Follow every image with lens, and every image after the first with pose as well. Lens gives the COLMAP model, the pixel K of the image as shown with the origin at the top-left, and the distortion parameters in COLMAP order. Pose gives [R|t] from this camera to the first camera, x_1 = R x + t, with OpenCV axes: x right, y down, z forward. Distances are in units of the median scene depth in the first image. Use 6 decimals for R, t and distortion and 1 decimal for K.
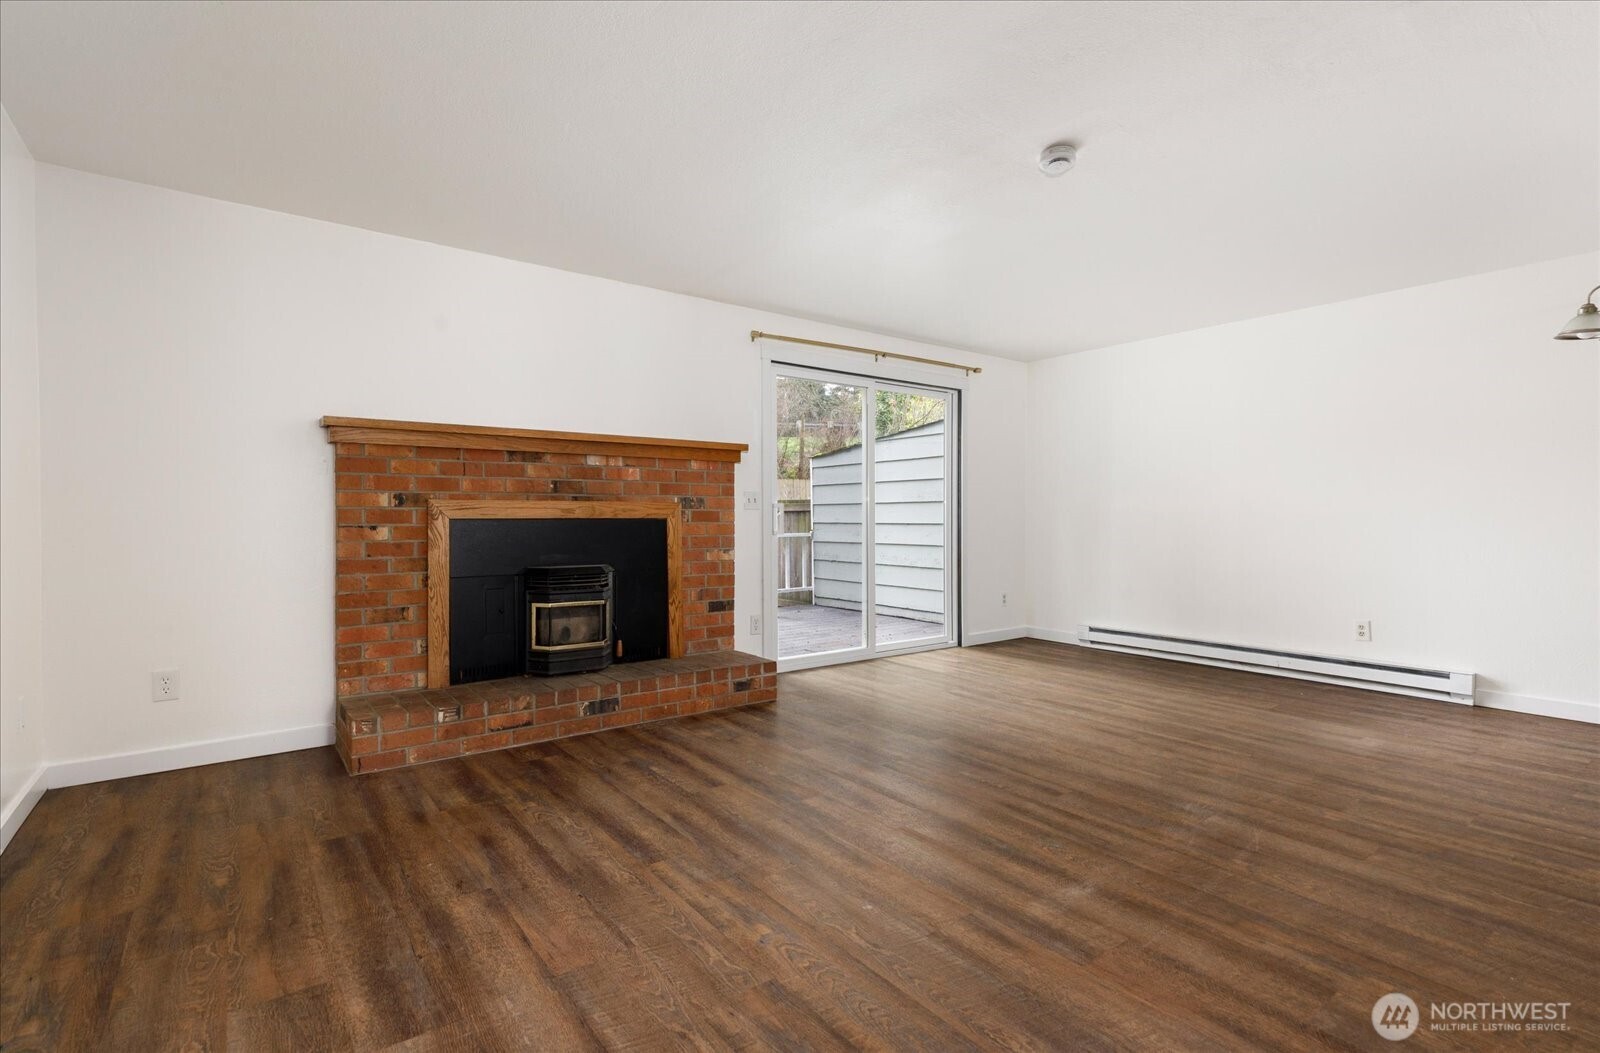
lens RADIAL K [[764.5, 0, 835.8], [0, 764.5, 525.9], [0, 0, 1]] dist [0.010039, -0.000228]
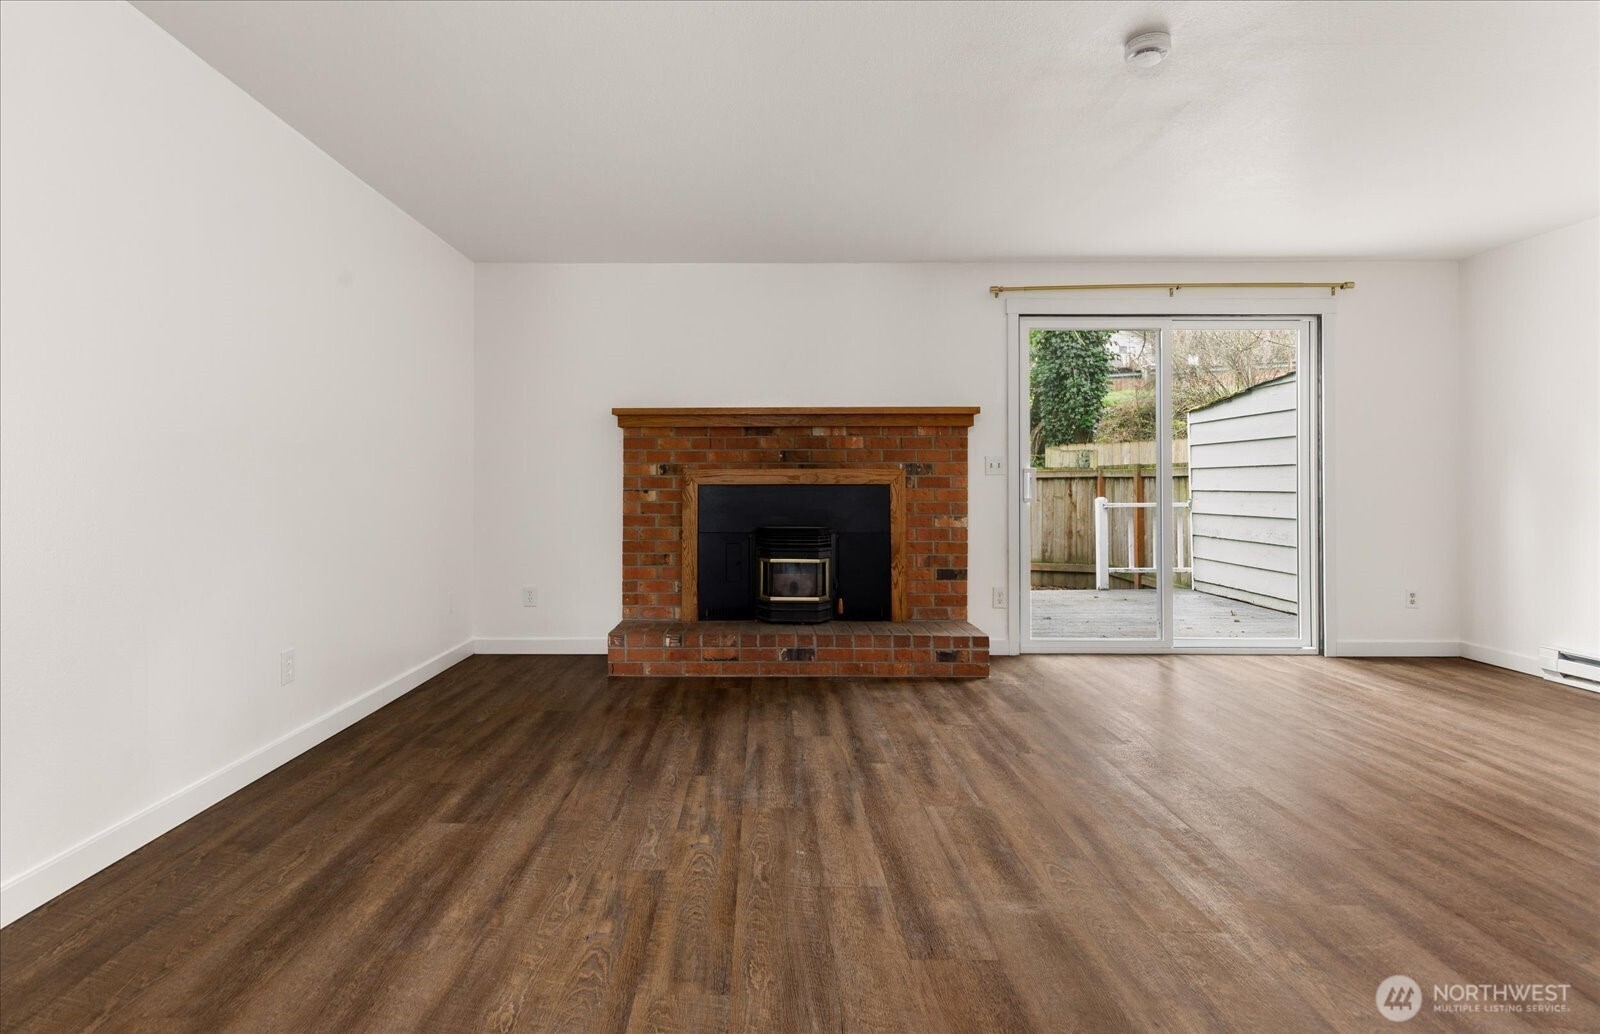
lens RADIAL K [[811.5, 0, 753.1], [0, 811.5, 477.9], [0, 0, 1]] dist [-0.000379, 0.000130]
pose [[0.775418, -0.004557, -0.631431, 0.352579], [-0.007437, 0.999839, -0.016347, 0.000533], [0.631404, 0.017372, 0.775259, 0.042257]]
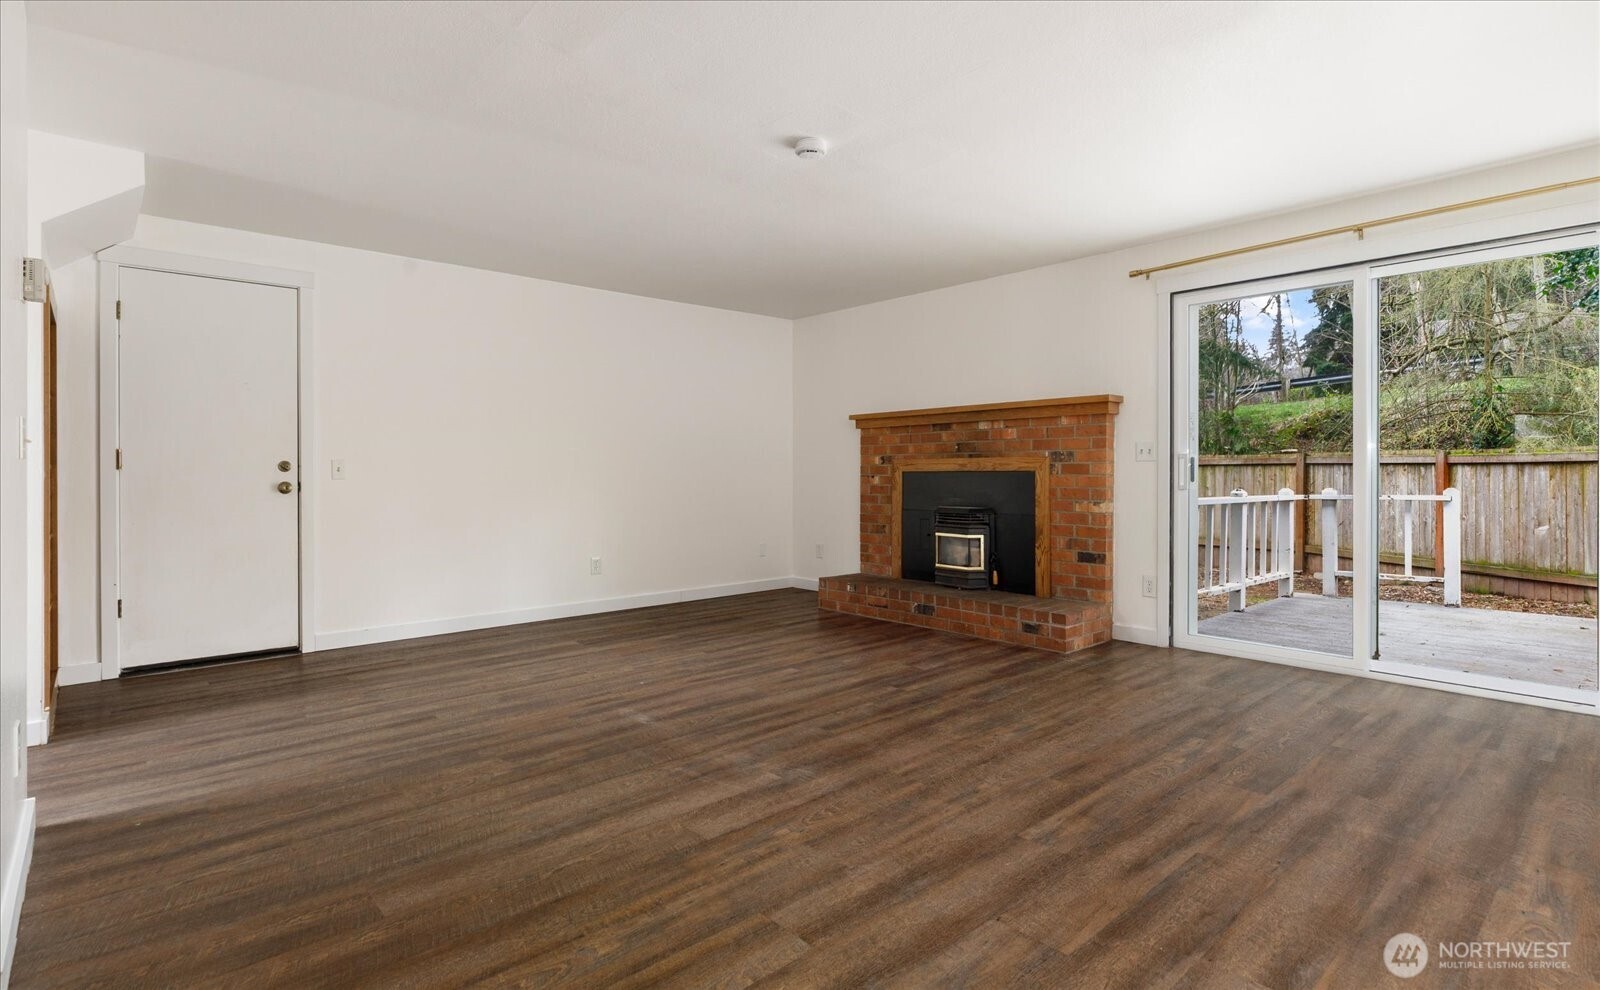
lens RADIAL K [[783.8, 0, 803.5], [0, 783.8, 473.8], [0, 0, 1]] dist [-0.001818, -0.000082]
pose [[0.065976, 0.003060, -0.997817, 0.980650], [-0.008490, 0.999961, 0.002505, -0.006173], [0.997785, 0.008306, 0.066000, 0.634692]]
